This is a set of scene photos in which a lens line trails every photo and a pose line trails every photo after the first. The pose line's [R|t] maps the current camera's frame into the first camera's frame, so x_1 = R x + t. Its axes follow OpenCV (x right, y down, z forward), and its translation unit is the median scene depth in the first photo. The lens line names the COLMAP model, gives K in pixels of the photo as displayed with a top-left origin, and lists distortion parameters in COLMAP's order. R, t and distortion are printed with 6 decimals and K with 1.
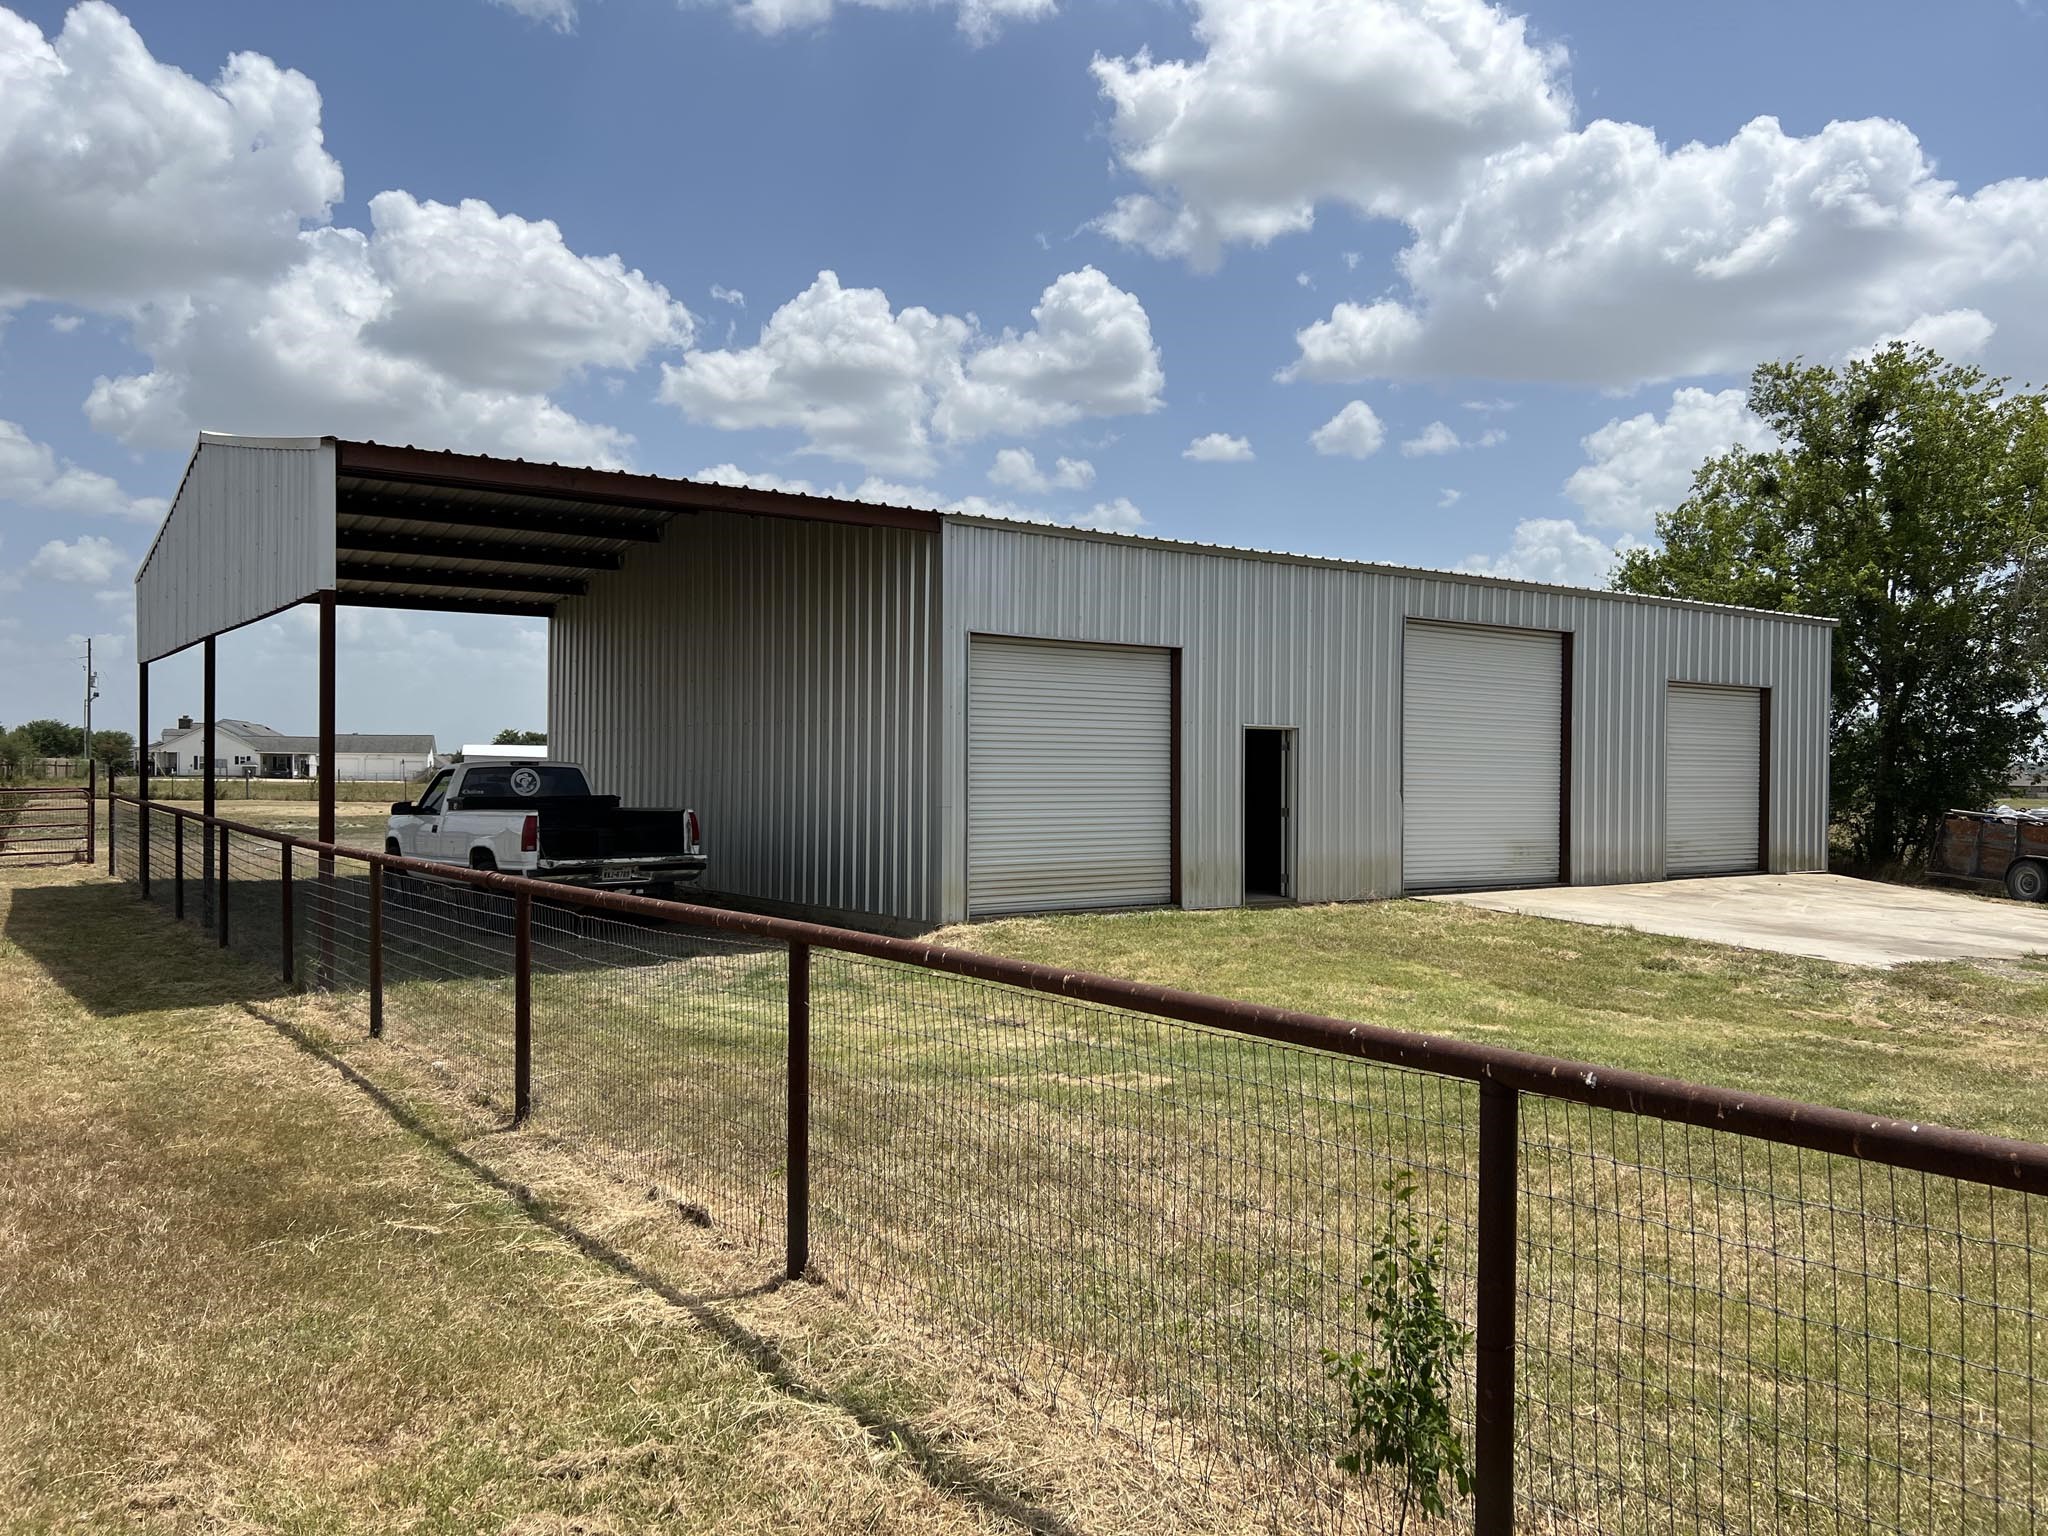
lens RADIAL K [[1570.9, 0, 1024.0], [0, 1570.9, 768.0], [0, 0, 1]] dist [0.065974, -0.080457]
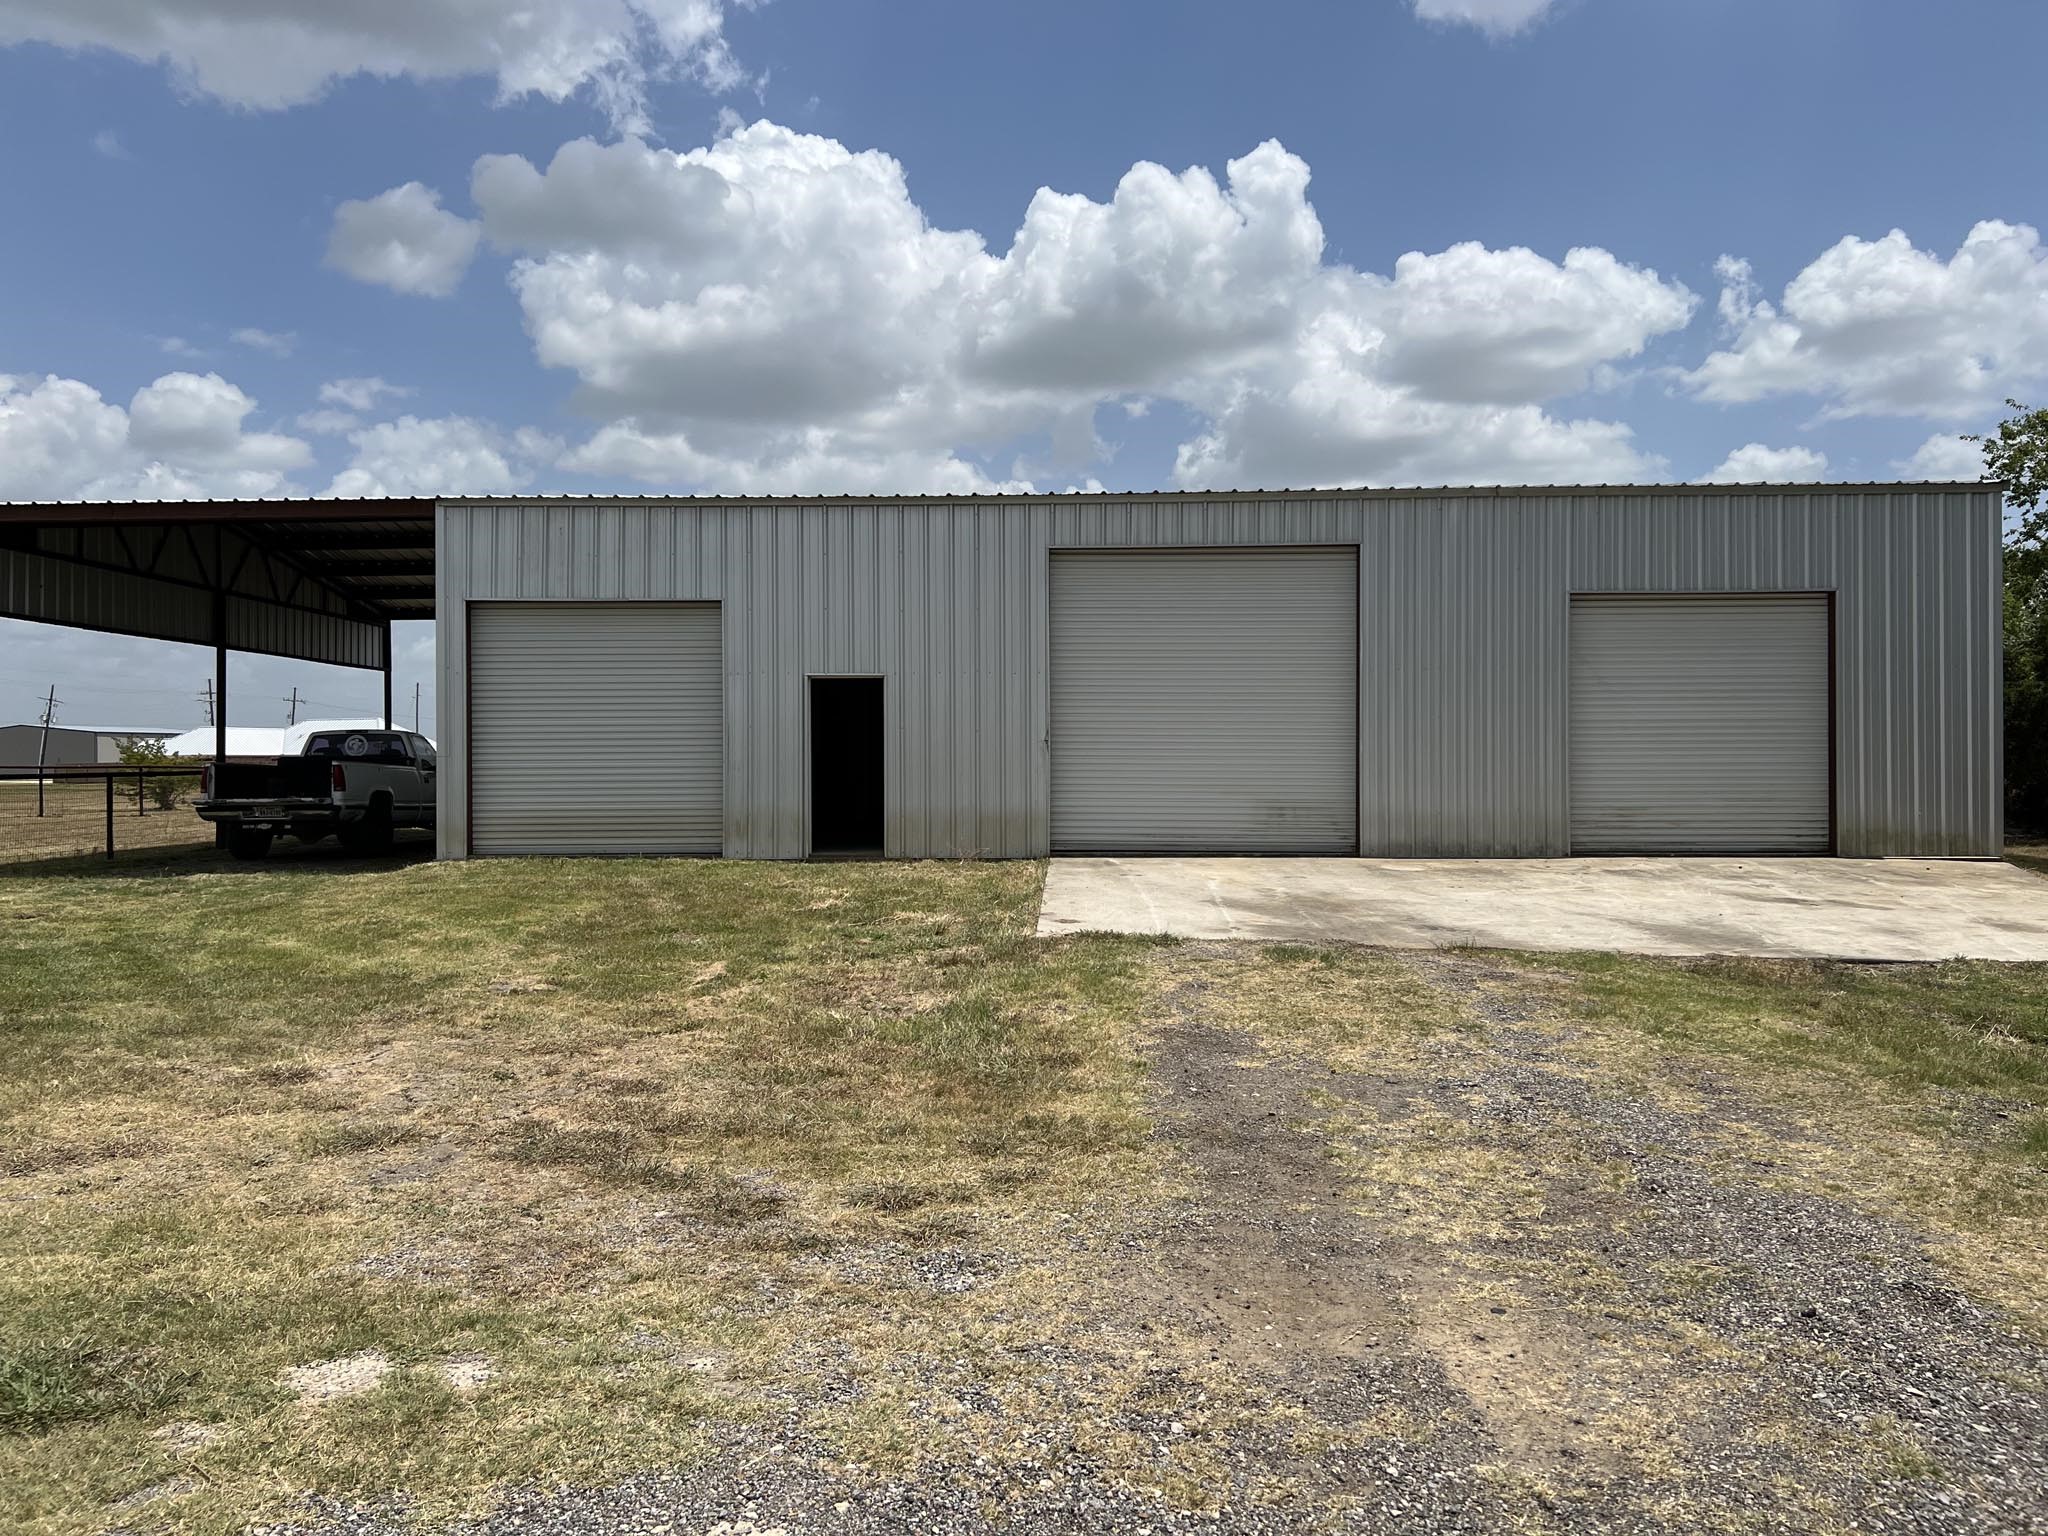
lens RADIAL K [[1432.2, 0, 1024.0], [0, 1432.2, 768.0], [0, 0, 1]] dist [-0.022482, -0.002083]
pose [[0.784814, 0.002999, -0.619725, 0.623764], [0.008032, 0.999855, 0.015010, 0.015357], [0.619680, -0.016758, 0.784676, 0.295010]]
